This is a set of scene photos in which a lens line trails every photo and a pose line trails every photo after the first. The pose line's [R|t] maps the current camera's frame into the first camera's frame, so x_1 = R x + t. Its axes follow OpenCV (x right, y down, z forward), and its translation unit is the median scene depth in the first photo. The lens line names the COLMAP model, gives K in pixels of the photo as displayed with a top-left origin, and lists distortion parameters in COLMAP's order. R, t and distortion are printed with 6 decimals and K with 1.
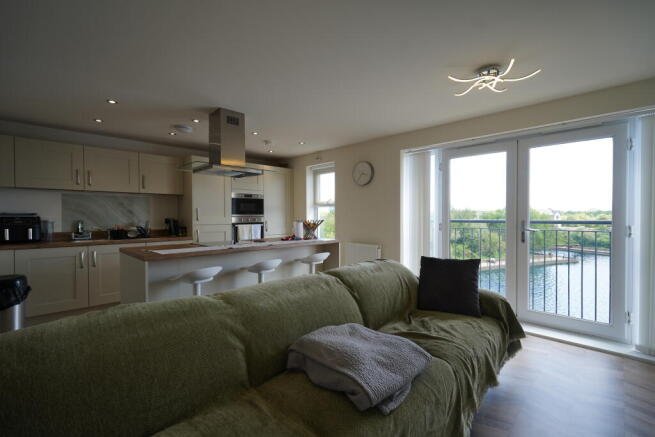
lens RADIAL K [[294.2, 0, 324.5], [0, 294.2, 219.6], [0, 0, 1]] dist [-0.007405, 0.002676]
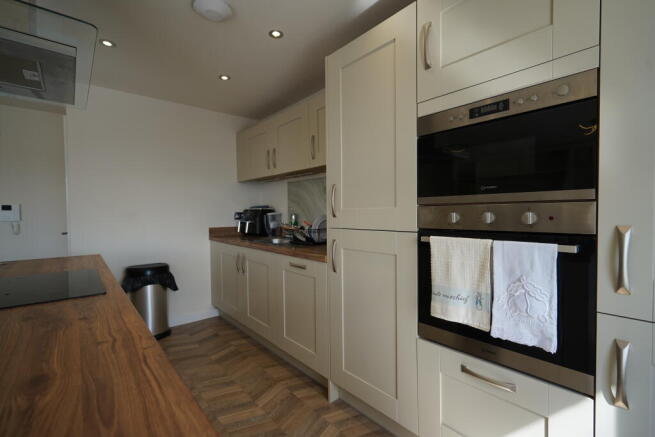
lens RADIAL K [[294.2, 0, 326.6], [0, 294.2, 219.9], [0, 0, 1]] dist [-0.007405, 0.002676]
pose [[-0.068334, 0.029583, -0.997224, -0.040129], [-0.005467, 0.999534, 0.030027, -0.004848], [0.997648, 0.007504, -0.068140, 1.181631]]
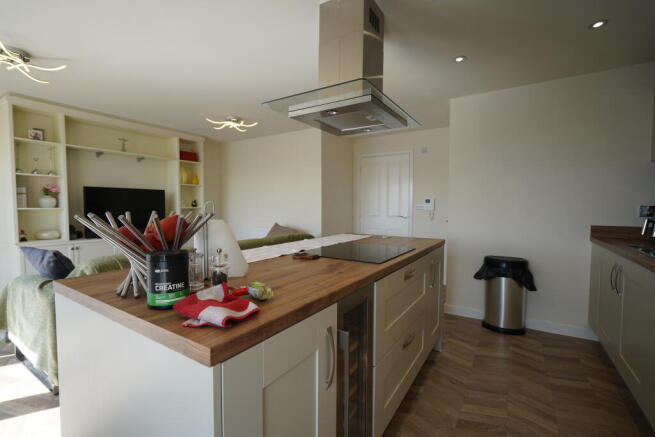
lens RADIAL K [[294.2, 0, 323.7], [0, 294.2, 219.5], [0, 0, 1]] dist [-0.007405, 0.002676]
pose [[-0.978463, 0.011657, -0.206095, -0.141715], [-0.001291, 0.998039, 0.062579, -0.008551], [0.206420, 0.061497, -0.976529, 1.308493]]
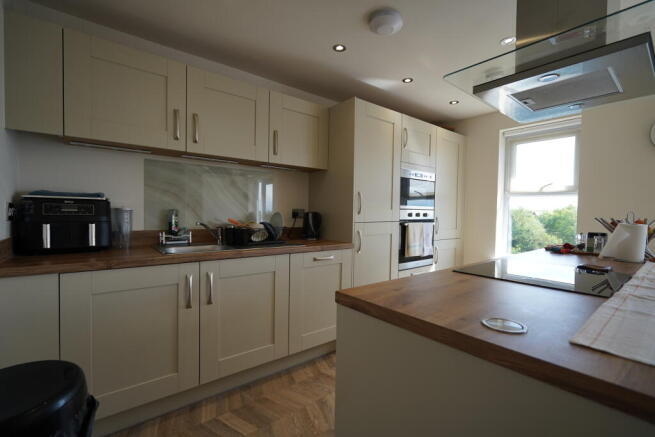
lens RADIAL K [[294.2, 0, 325.0], [0, 294.2, 219.6], [0, 0, 1]] dist [-0.007405, 0.002676]
pose [[0.994137, 0.023612, -0.105516, -0.508966], [-0.022006, 0.999624, 0.016359, 0.006858], [0.105863, -0.013942, 0.994283, 0.498119]]
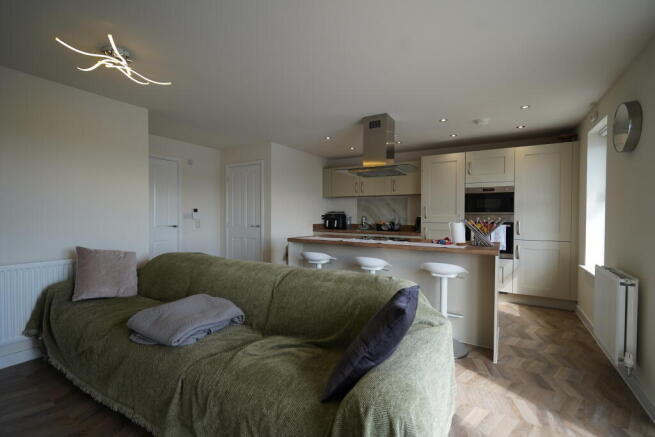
lens RADIAL K [[294.2, 0, 325.8], [0, 294.2, 218.8], [0, 0, 1]] dist [-0.007405, 0.002676]
pose [[0.234189, 0.017403, -0.972035, 0.577112], [-0.020445, 0.999707, 0.012973, -0.000838], [0.971976, 0.016836, 0.234476, 0.480336]]
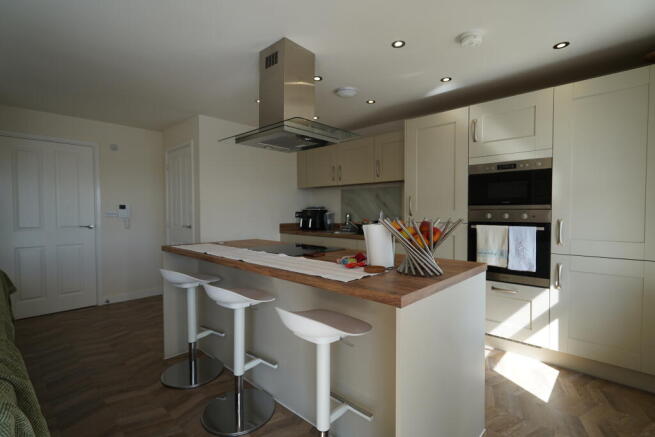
lens RADIAL K [[310.7, 0, 327.2], [0, 310.7, 220.5], [0, 0, 1]] dist [-0.000747, 0.000818]
pose [[0.034304, 0.032678, -0.998877, 0.318607], [-0.012773, 0.999398, 0.032257, -0.006353], [0.999330, 0.011652, 0.034700, 0.911172]]
